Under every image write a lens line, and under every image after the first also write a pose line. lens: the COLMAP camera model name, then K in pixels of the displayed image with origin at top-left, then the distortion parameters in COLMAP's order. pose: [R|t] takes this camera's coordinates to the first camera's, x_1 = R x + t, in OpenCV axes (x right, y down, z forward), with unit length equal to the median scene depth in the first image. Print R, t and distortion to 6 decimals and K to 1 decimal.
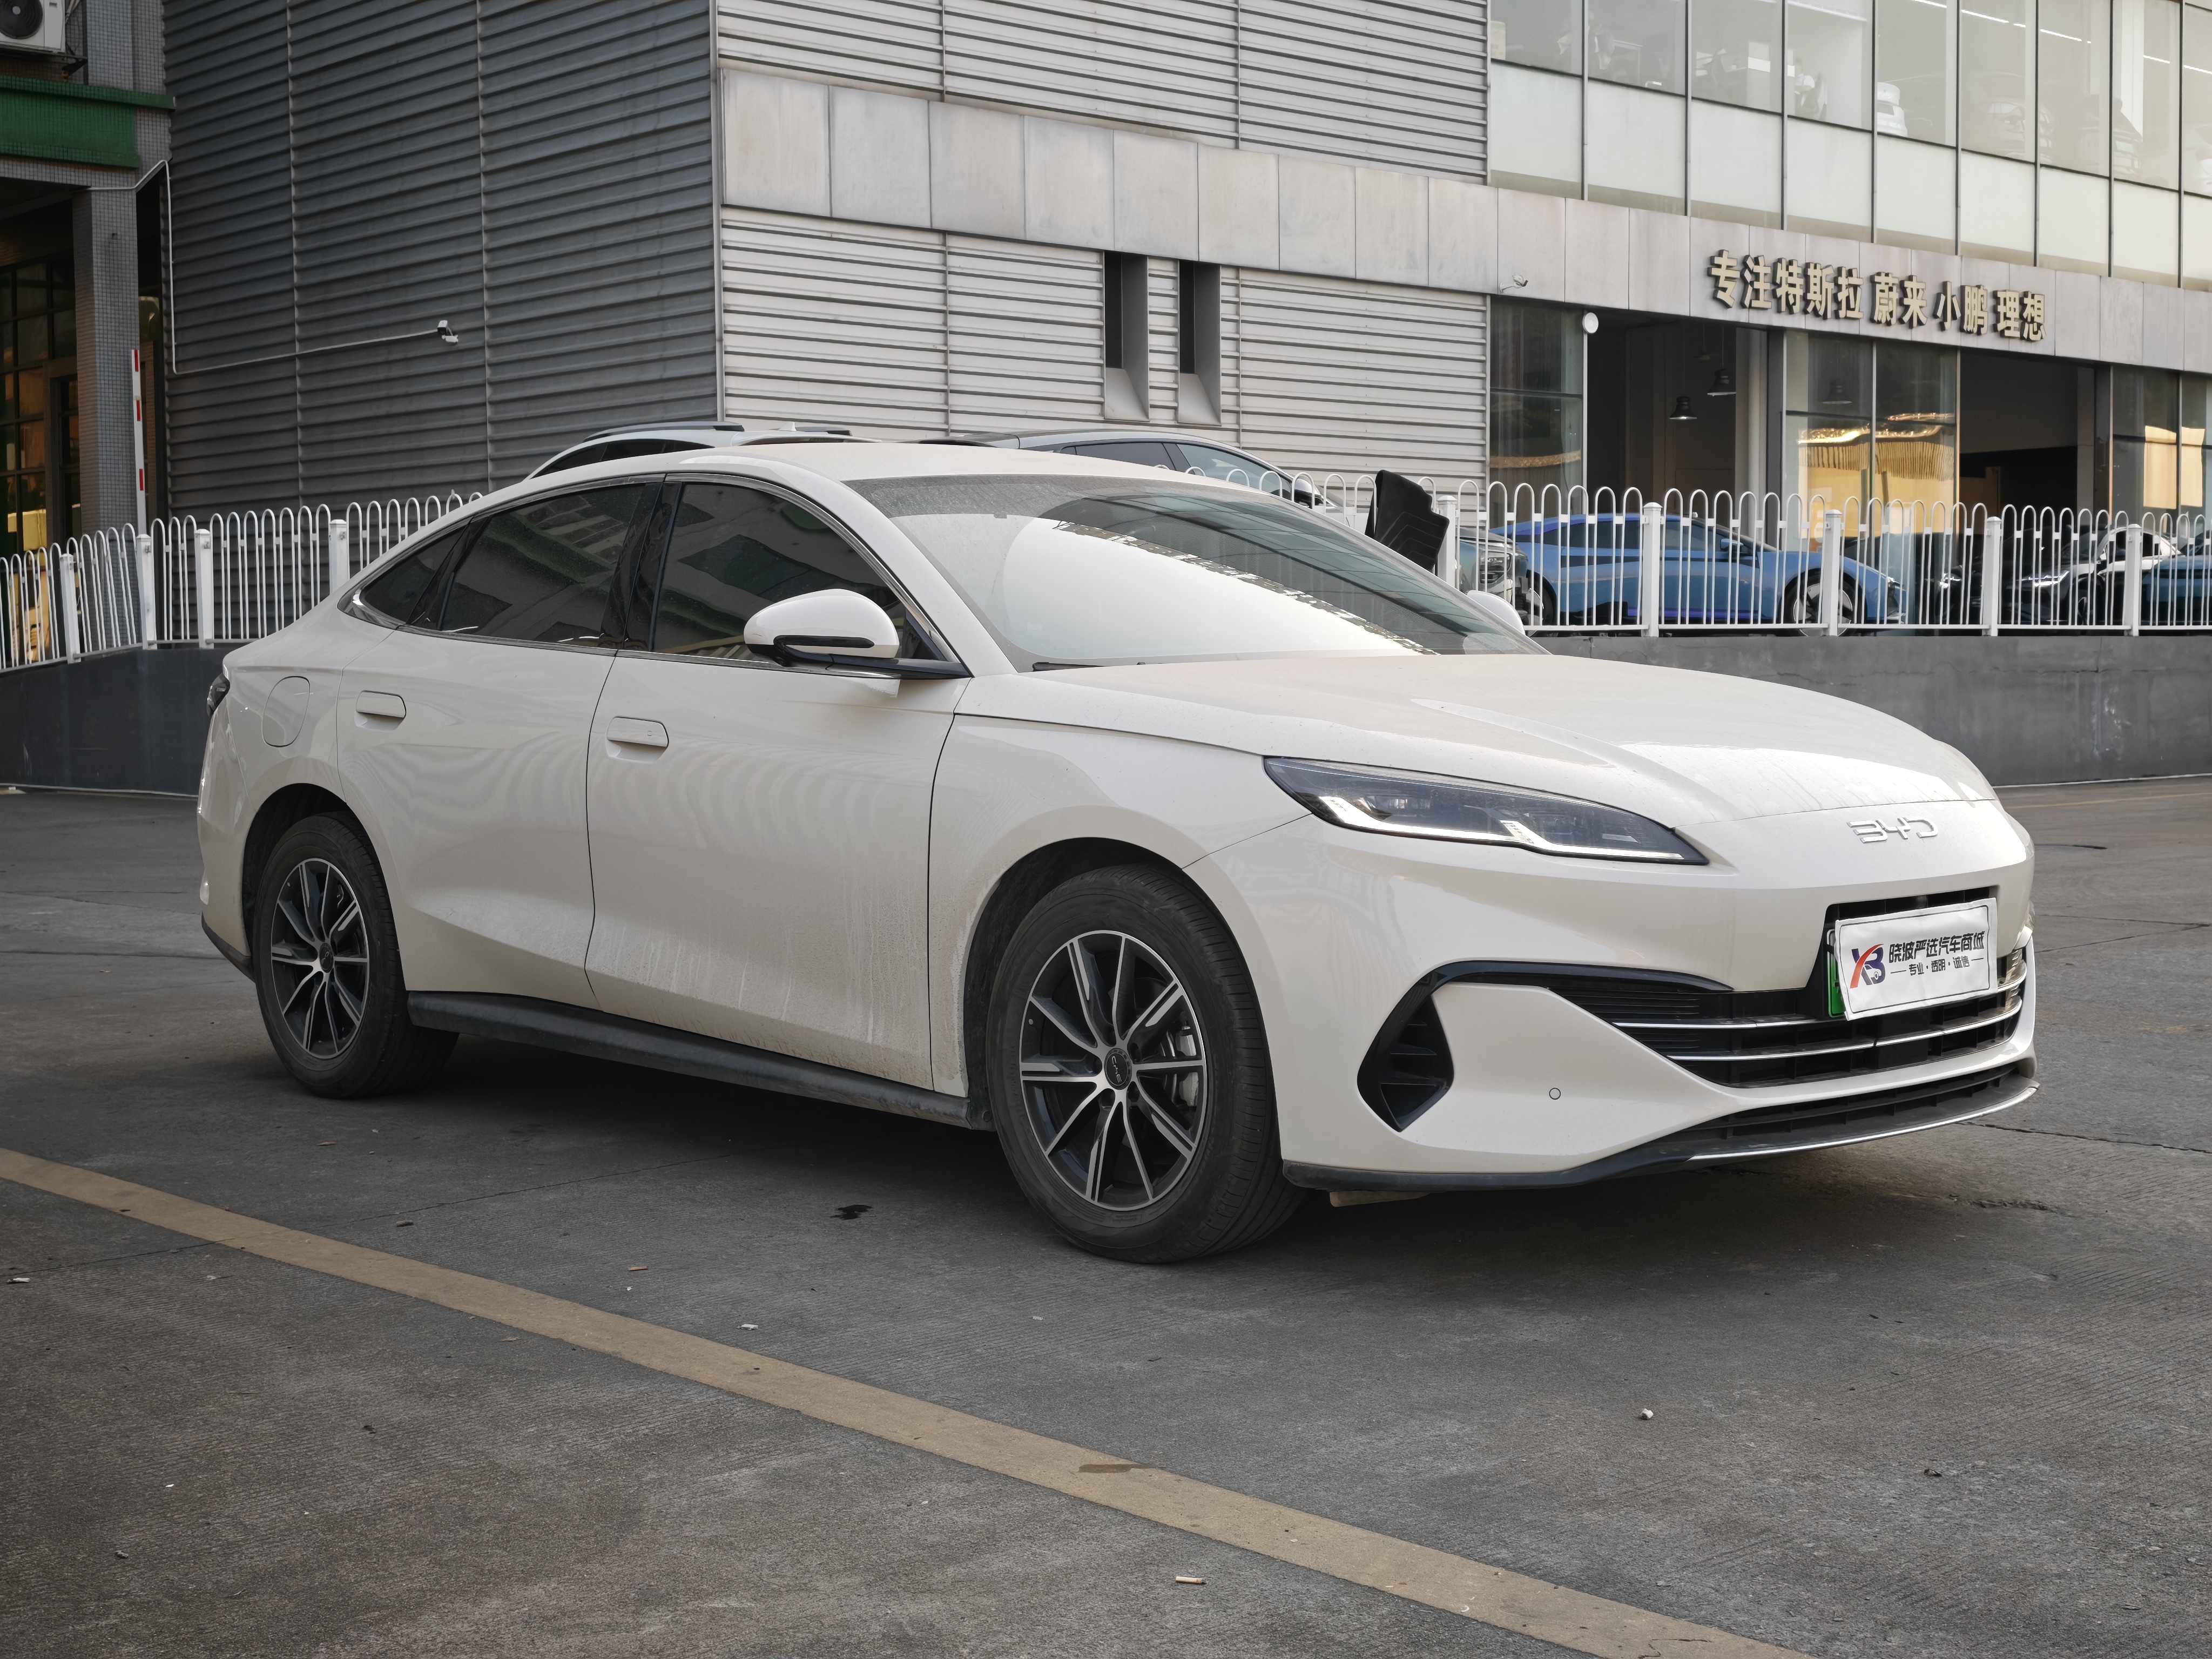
lens RADIAL K [[2962.6, 0, 1106.0], [0, 2962.6, 829.5], [0, 0, 1]] dist [0.217991, -0.775893]
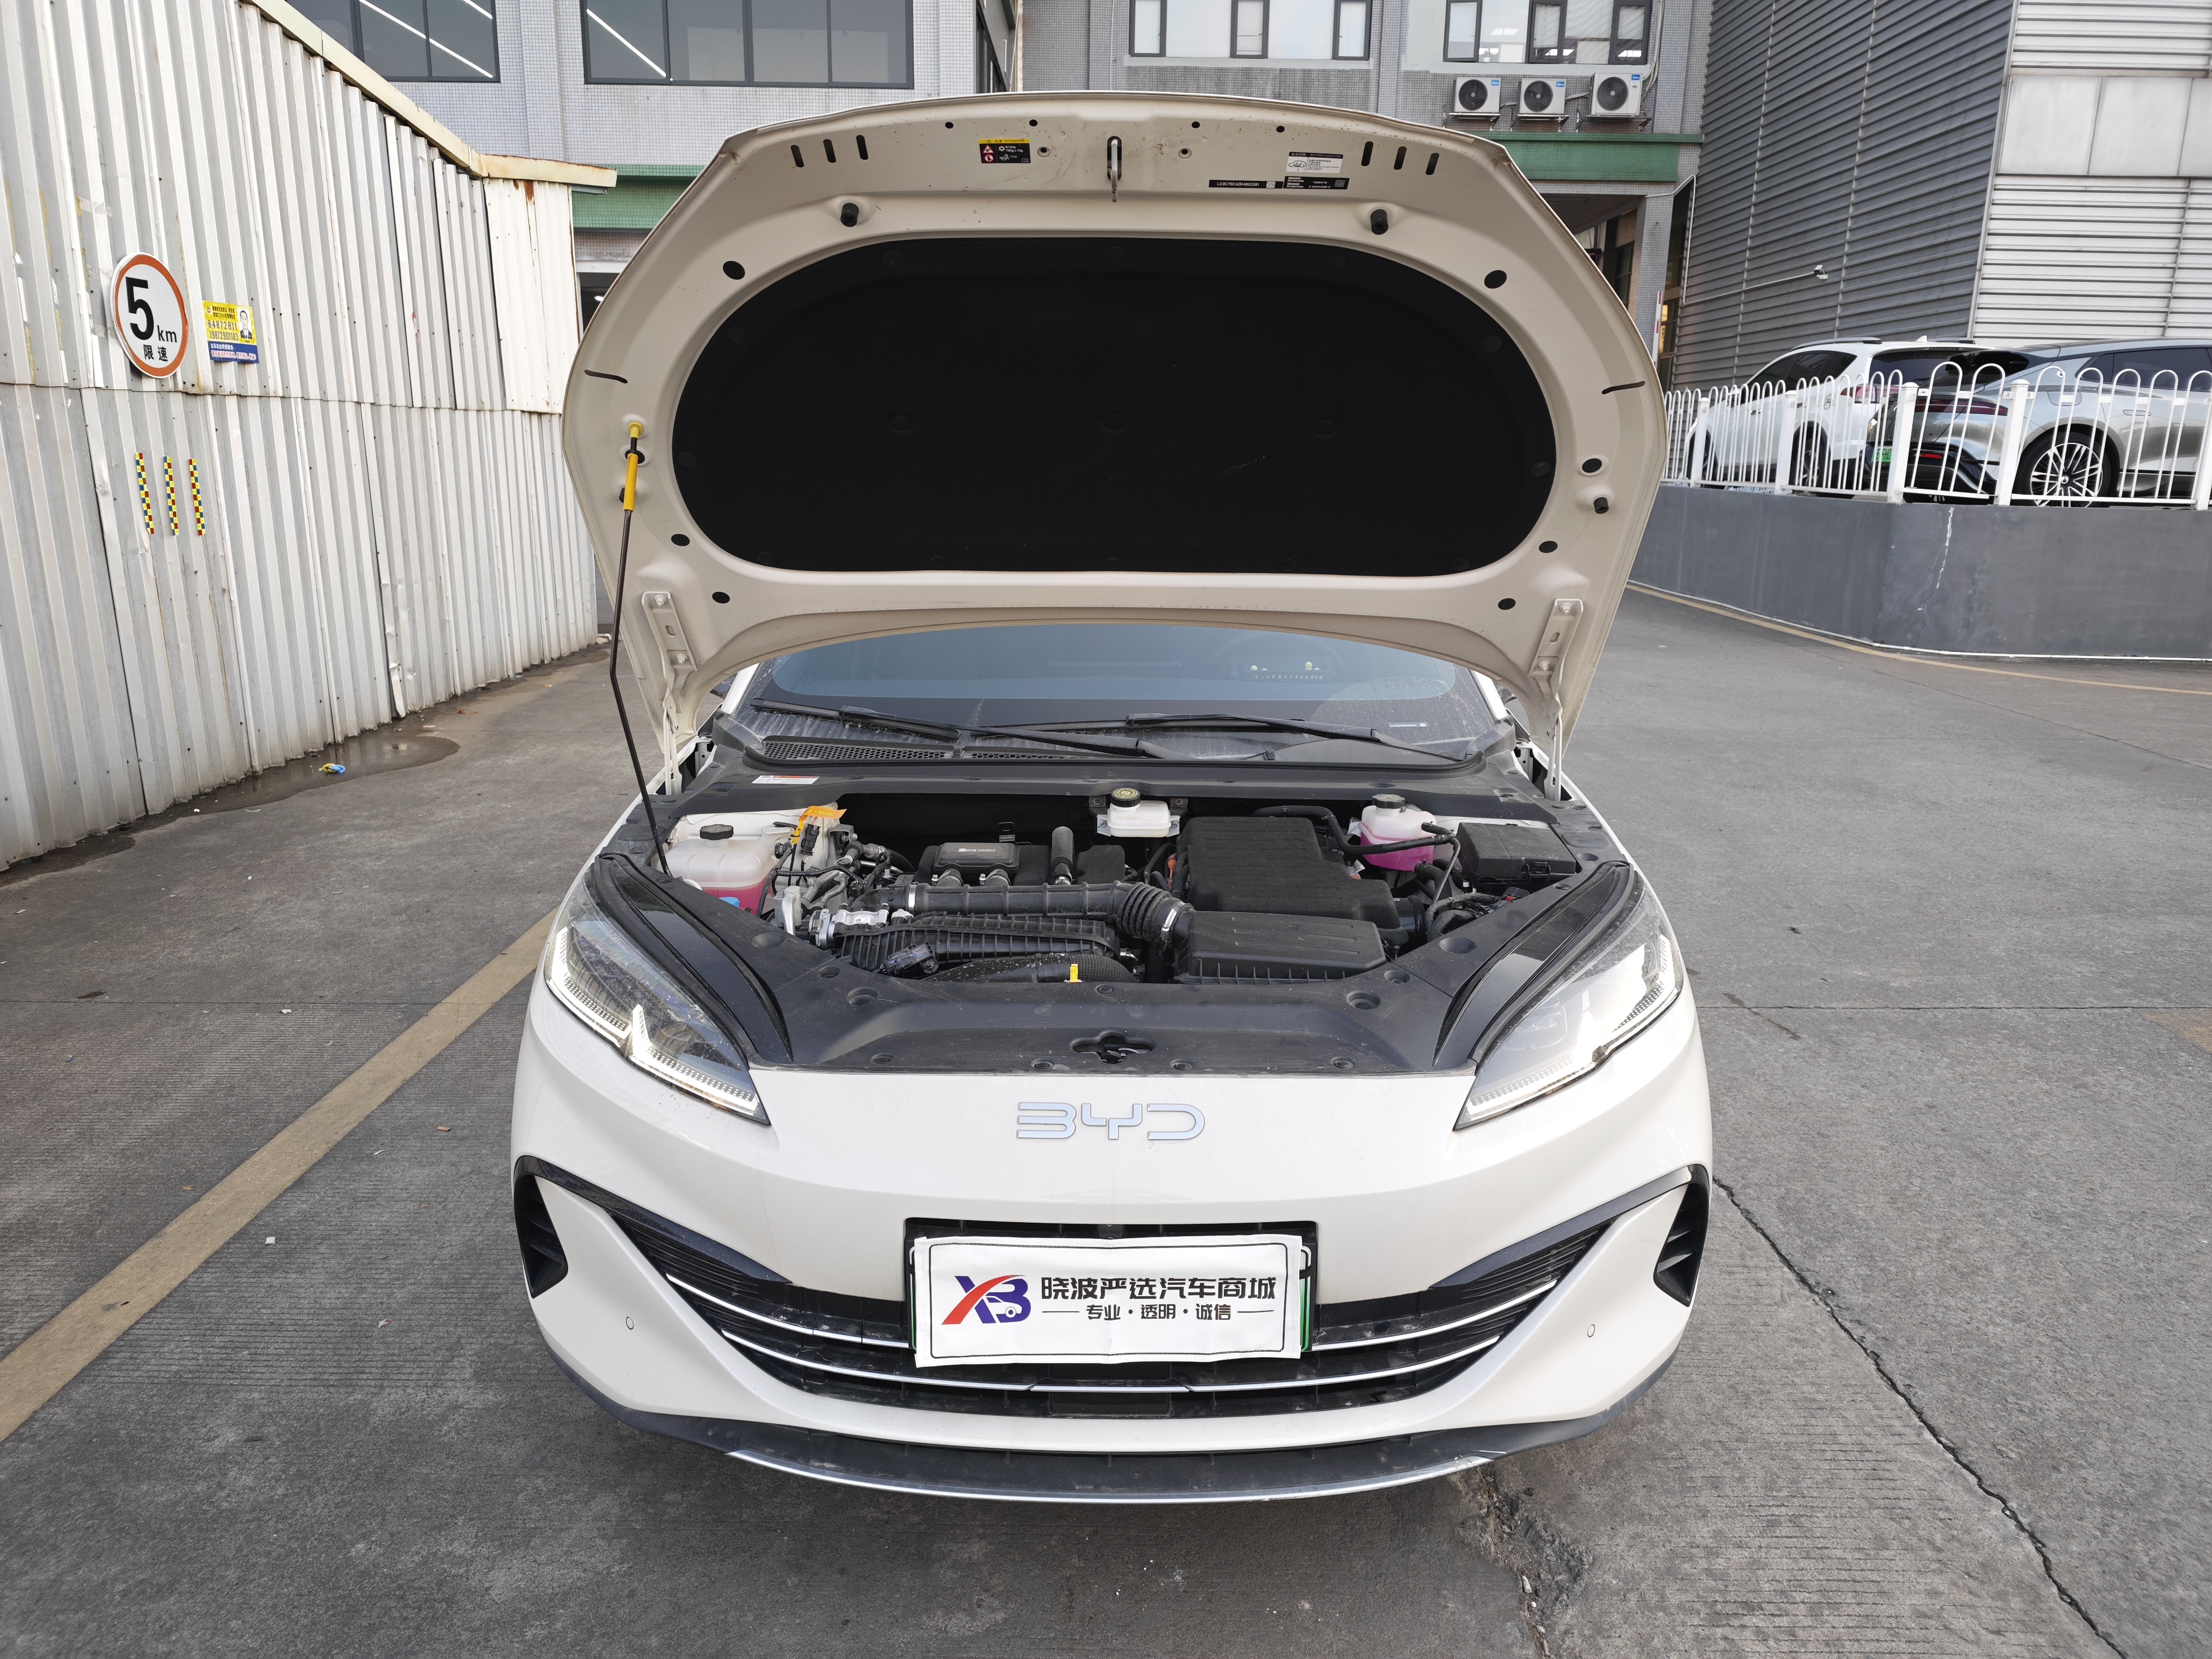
lens RADIAL K [[1508.4, 0, 1106.0], [0, 1508.4, 829.5], [0, 0, 1]] dist [-0.003849, -0.007511]
pose [[0.740091, 0.182891, -0.647160, 0.084787], [-0.056615, 0.975838, 0.211034, -0.025632], [0.670120, -0.119545, 0.732563, 0.128637]]
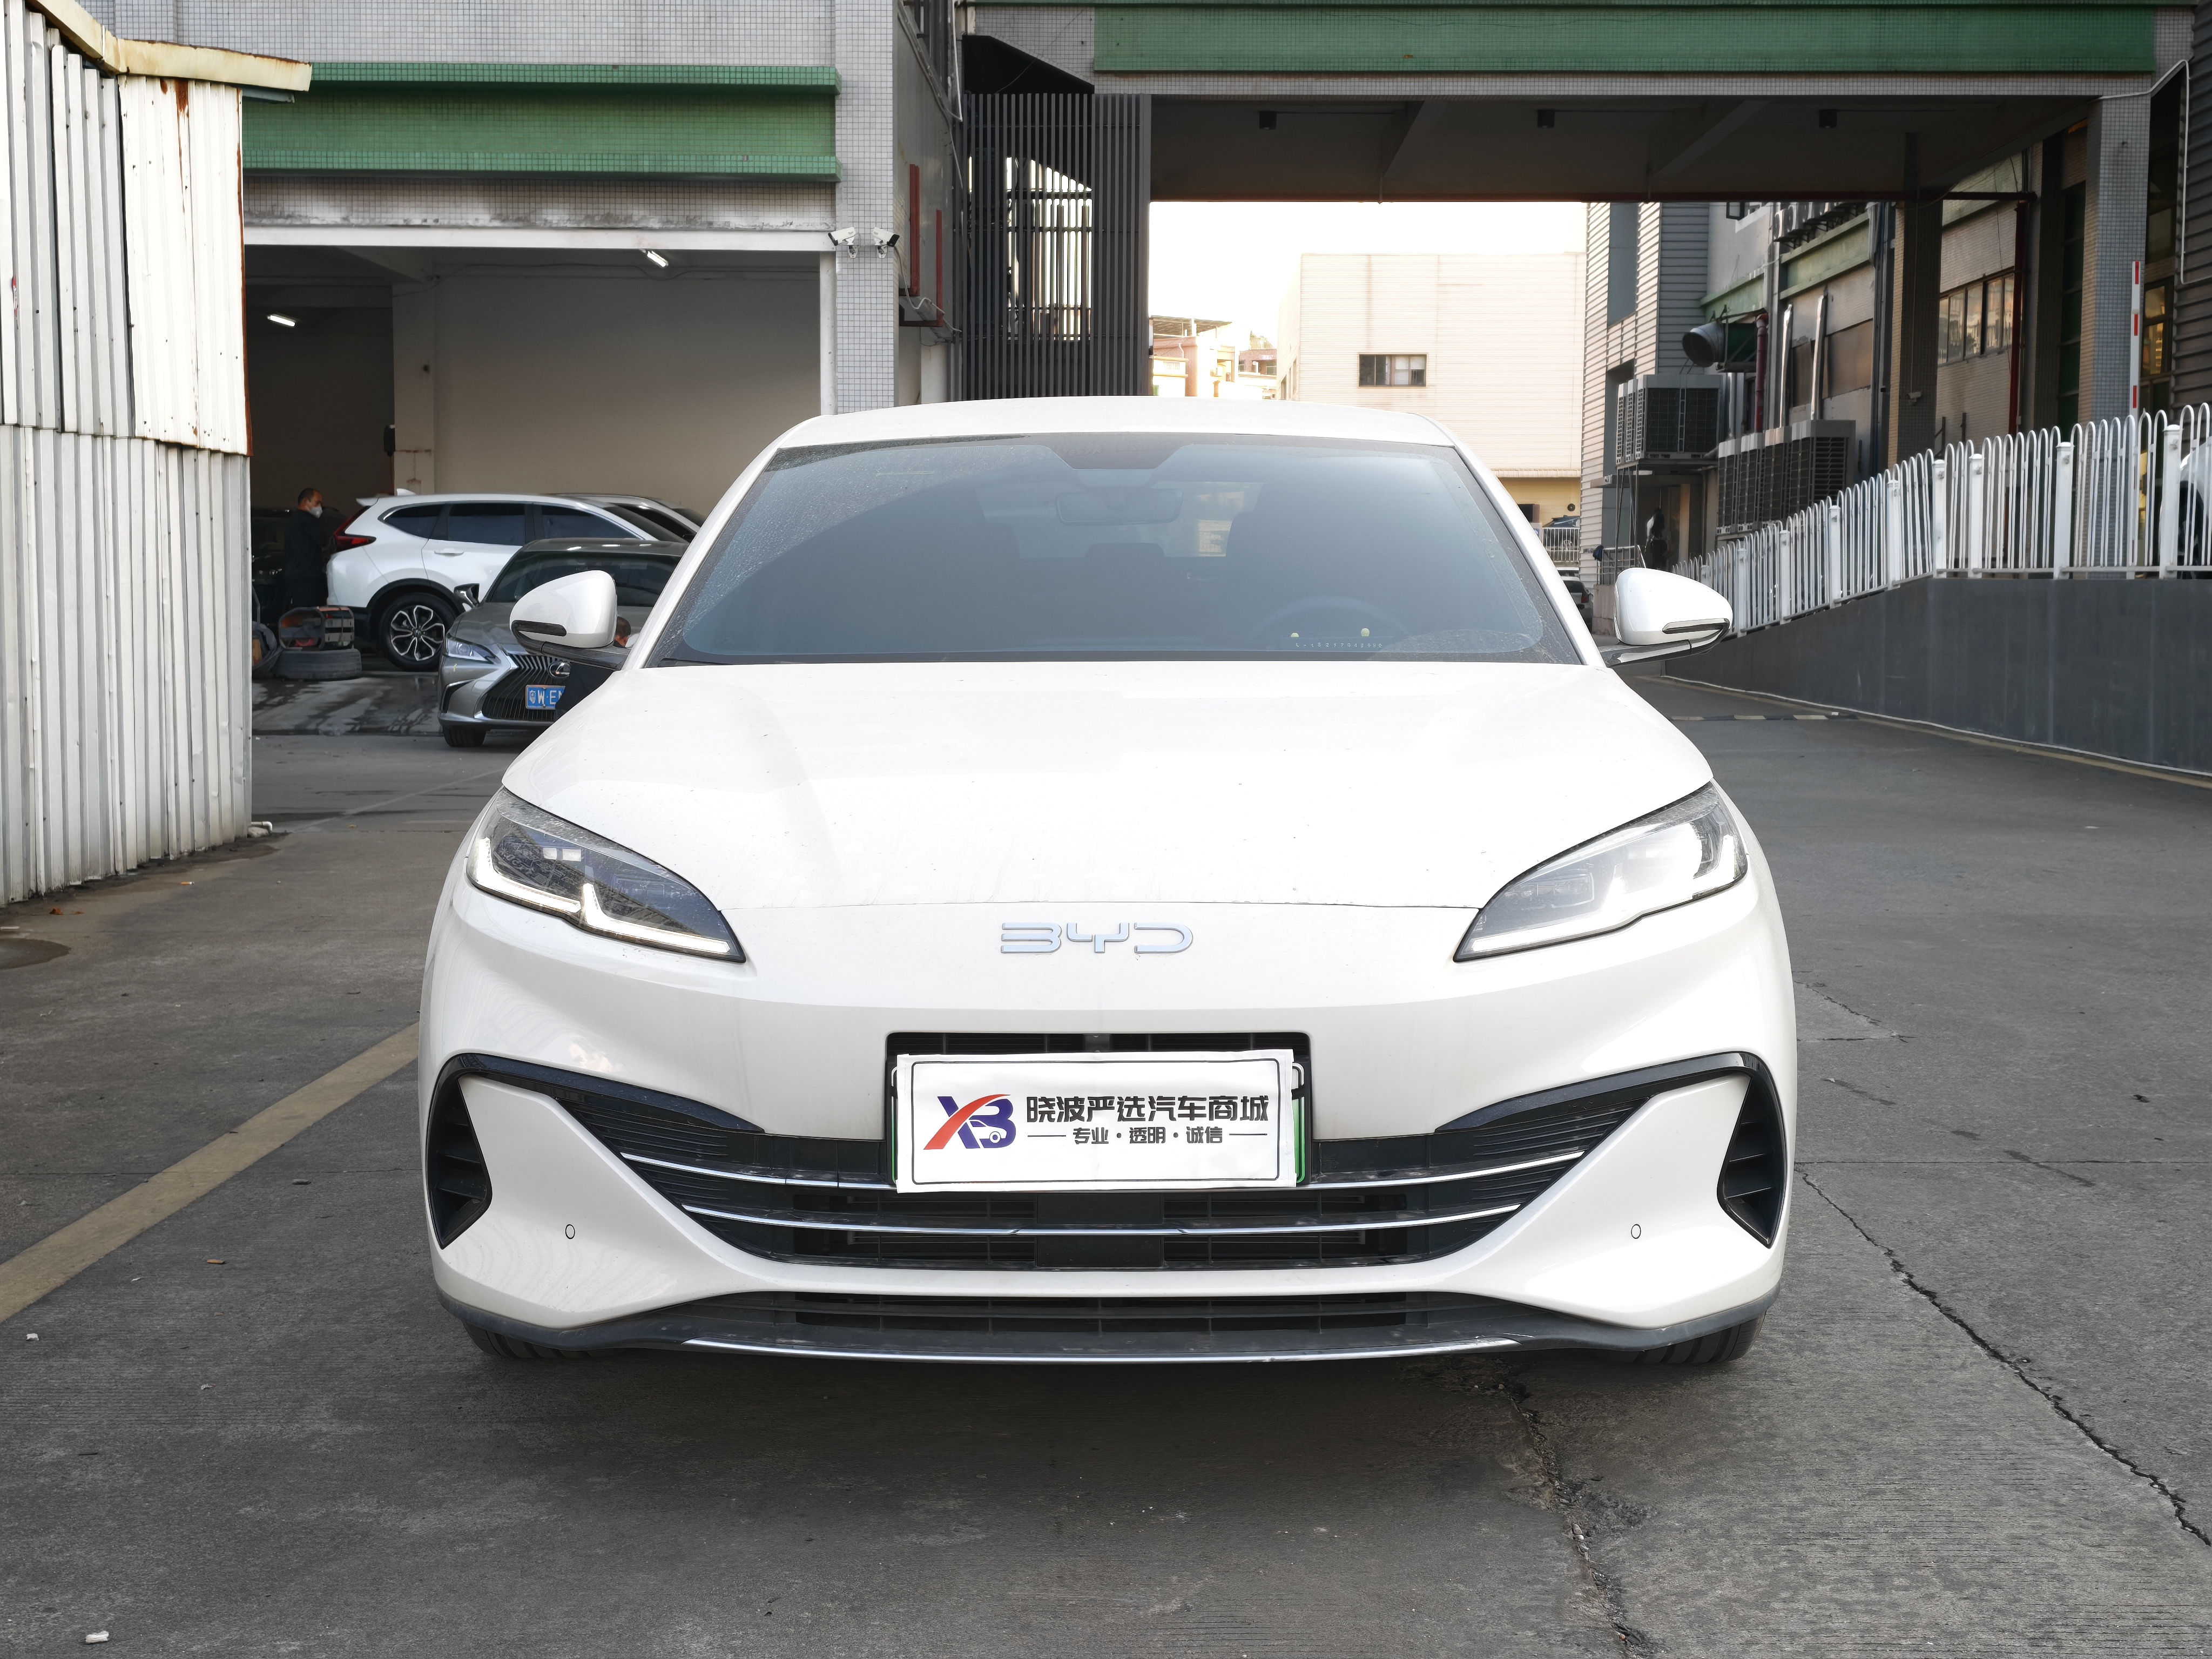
lens RADIAL K [[2984.4, 0, 1106.0], [0, 2984.4, 829.5], [0, 0, 1]] dist [0.113418, -0.333809]
pose [[0.734006, 0.066832, -0.675847, 0.129750], [-0.047052, 0.997759, 0.047563, -0.010433], [0.677511, -0.003111, 0.735506, 0.083050]]
